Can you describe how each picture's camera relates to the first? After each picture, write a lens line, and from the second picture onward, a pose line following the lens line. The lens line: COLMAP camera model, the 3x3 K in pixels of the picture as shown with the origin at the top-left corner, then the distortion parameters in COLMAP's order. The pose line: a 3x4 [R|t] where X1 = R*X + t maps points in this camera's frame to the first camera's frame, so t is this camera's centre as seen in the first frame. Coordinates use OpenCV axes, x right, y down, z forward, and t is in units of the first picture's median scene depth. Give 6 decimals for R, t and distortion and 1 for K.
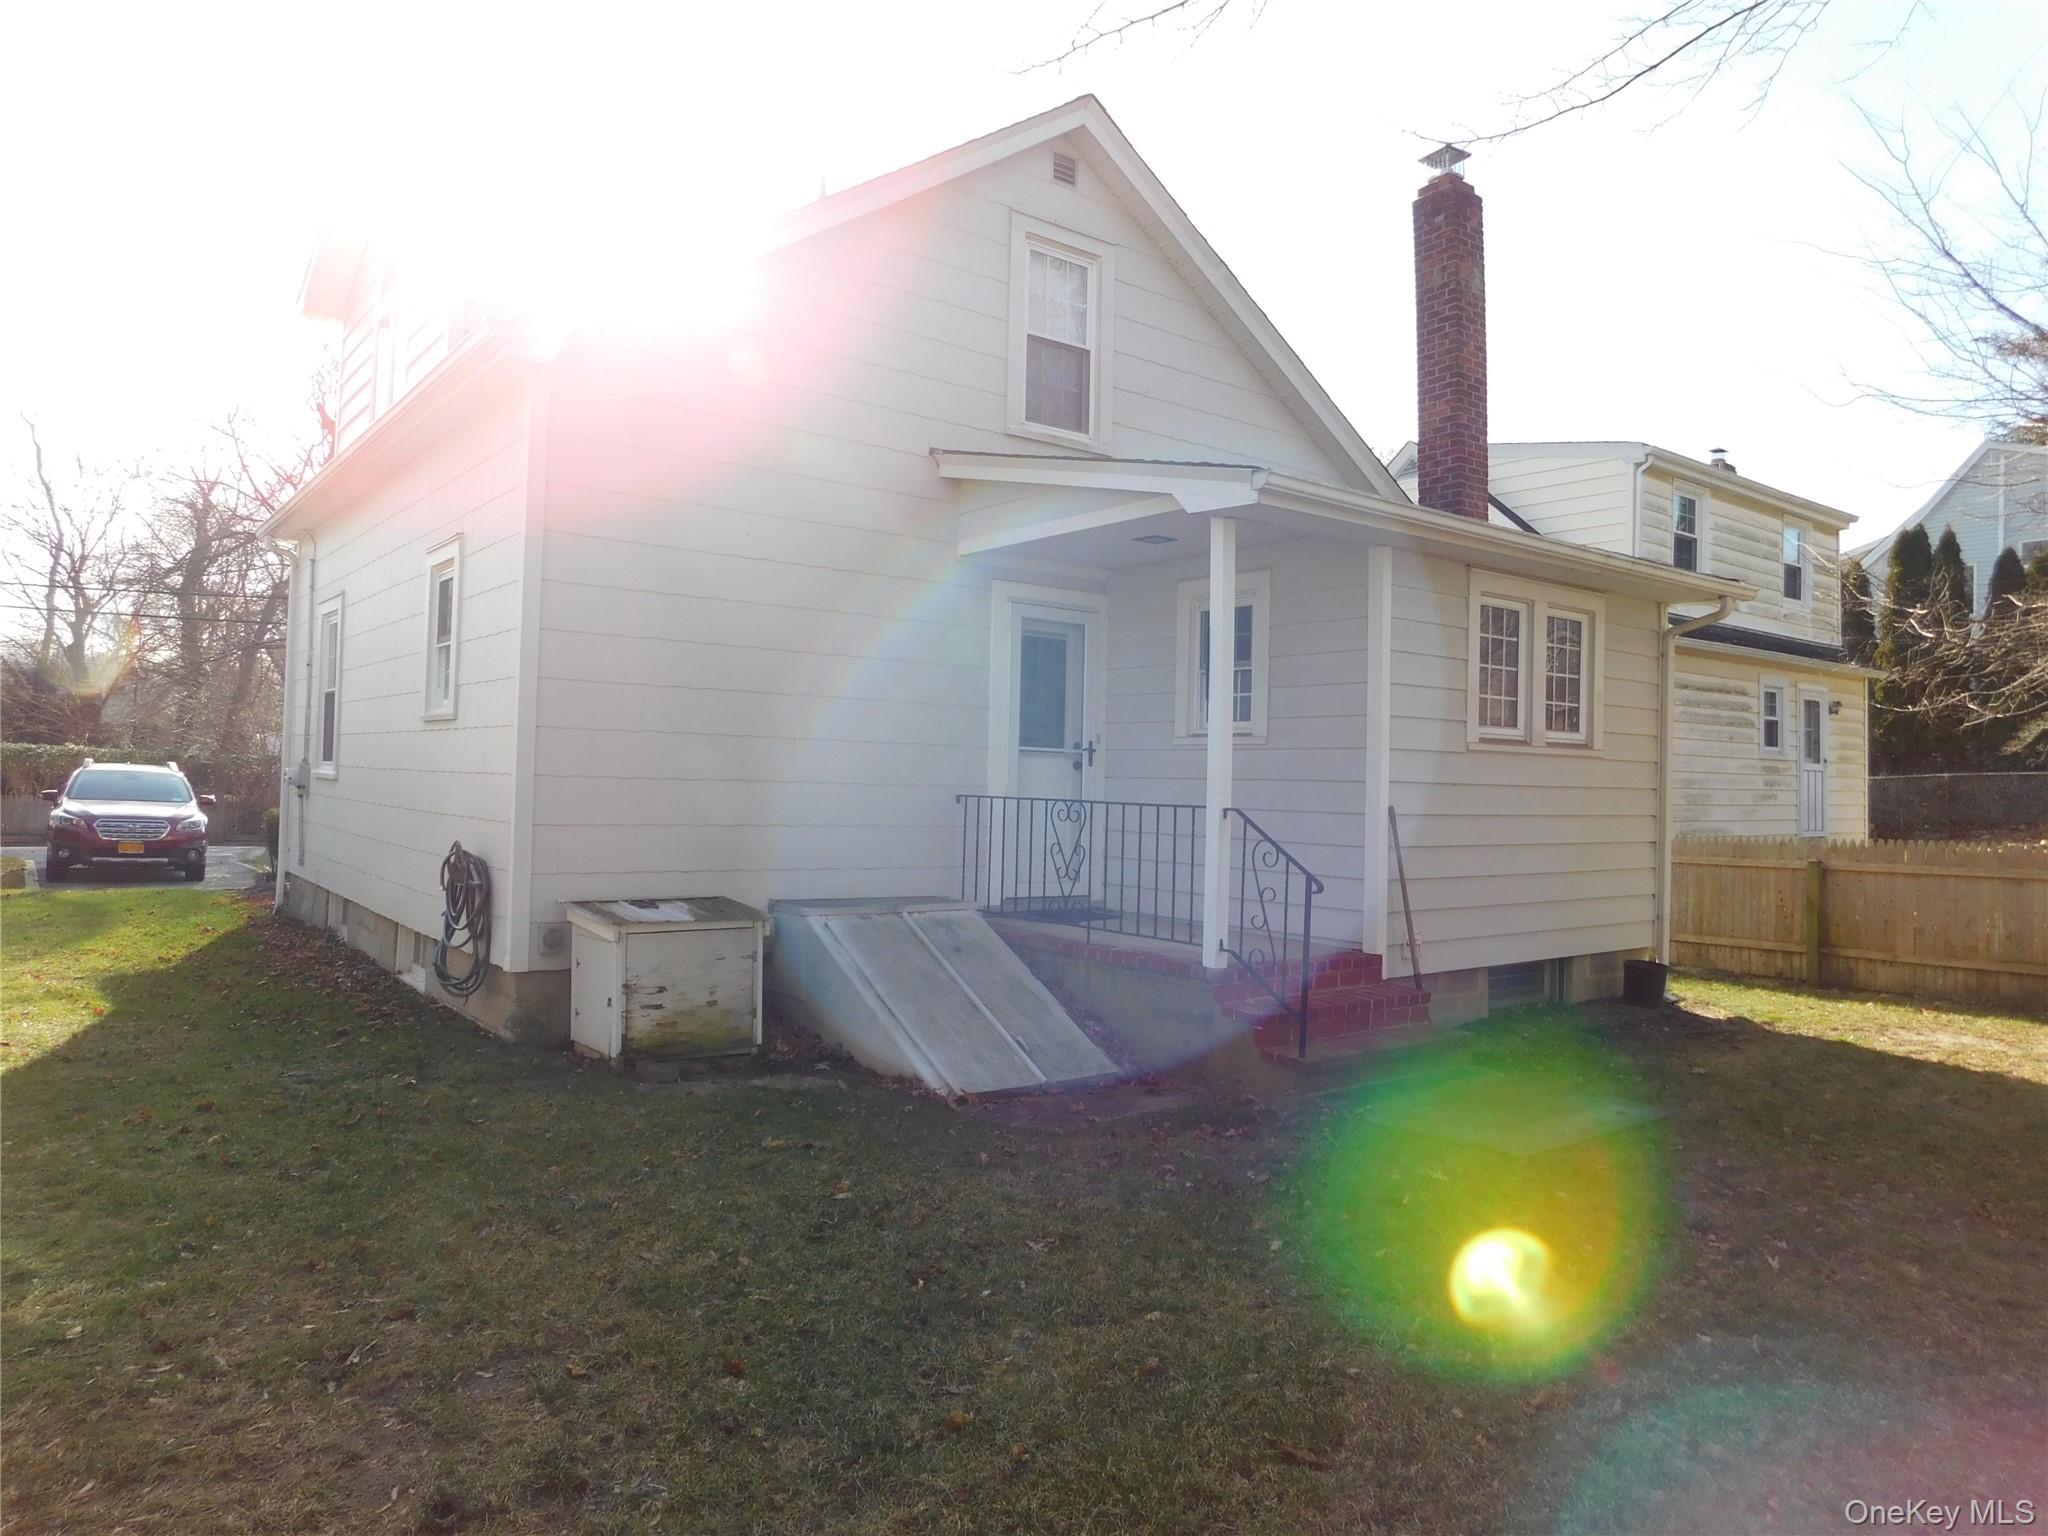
lens RADIAL K [[1349.3, 0, 1027.2], [0, 1349.3, 762.5], [0, 0, 1]] dist [-0.073376, 0.058165]
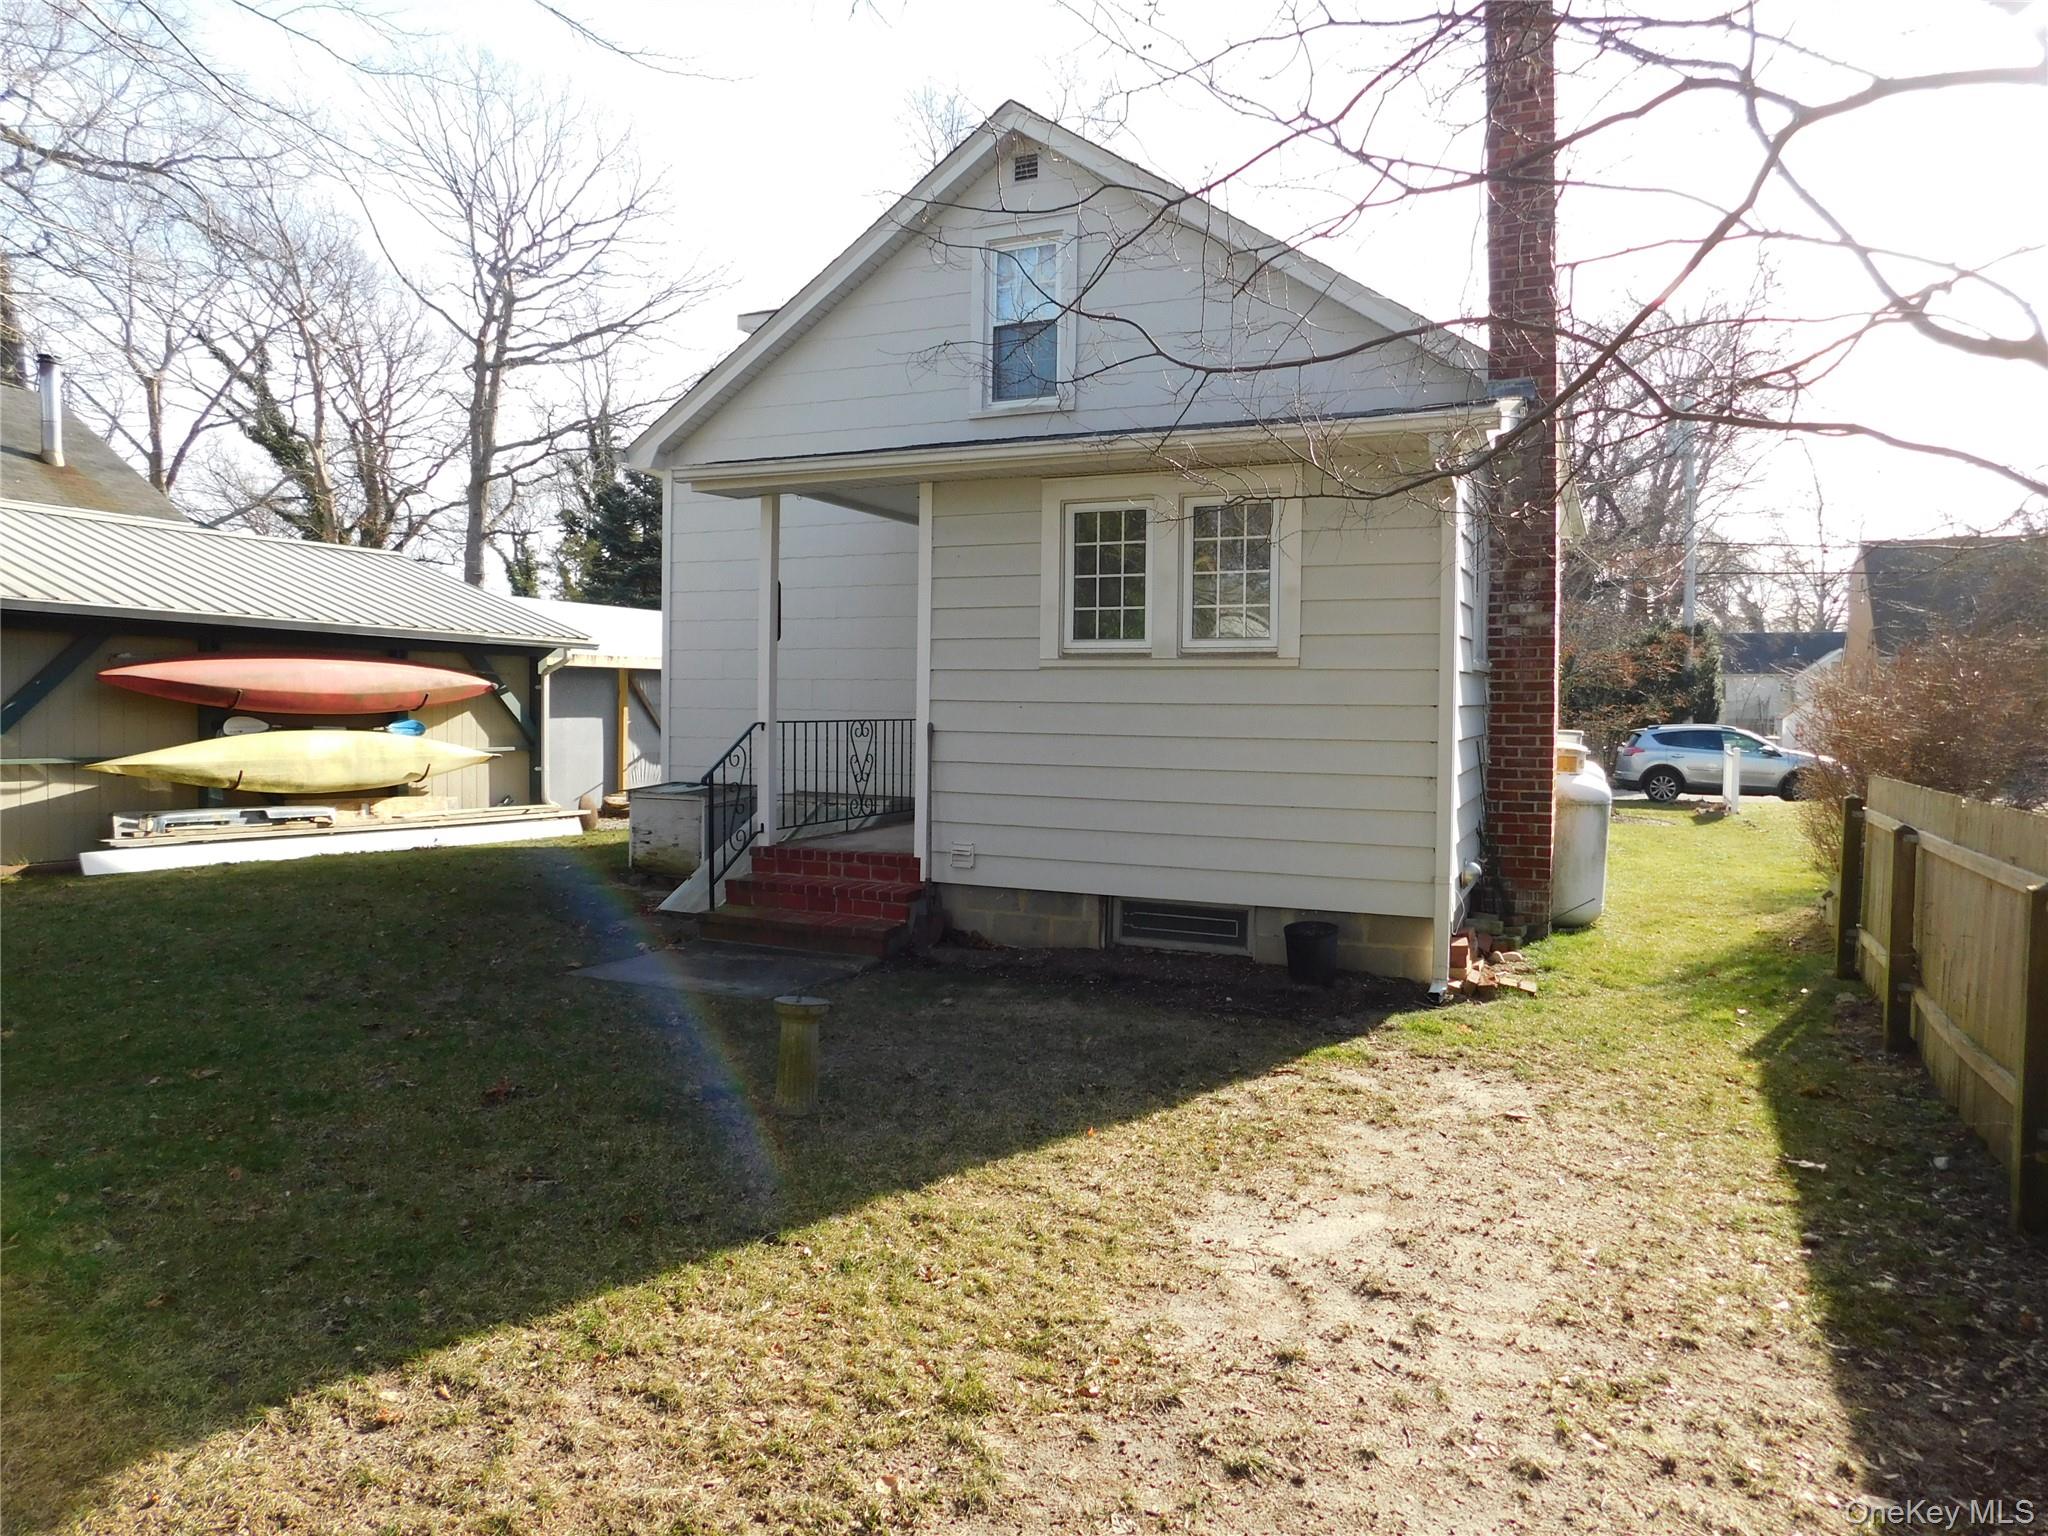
lens RADIAL K [[1349.3, 0, 1024.6], [0, 1349.3, 766.1], [0, 0, 1]] dist [-0.073376, 0.058165]
pose [[0.477175, 0.021237, -0.878551, 1.168211], [0.005613, 0.999614, 0.027212, 0.036012], [0.878790, -0.017916, 0.476872, 0.506591]]
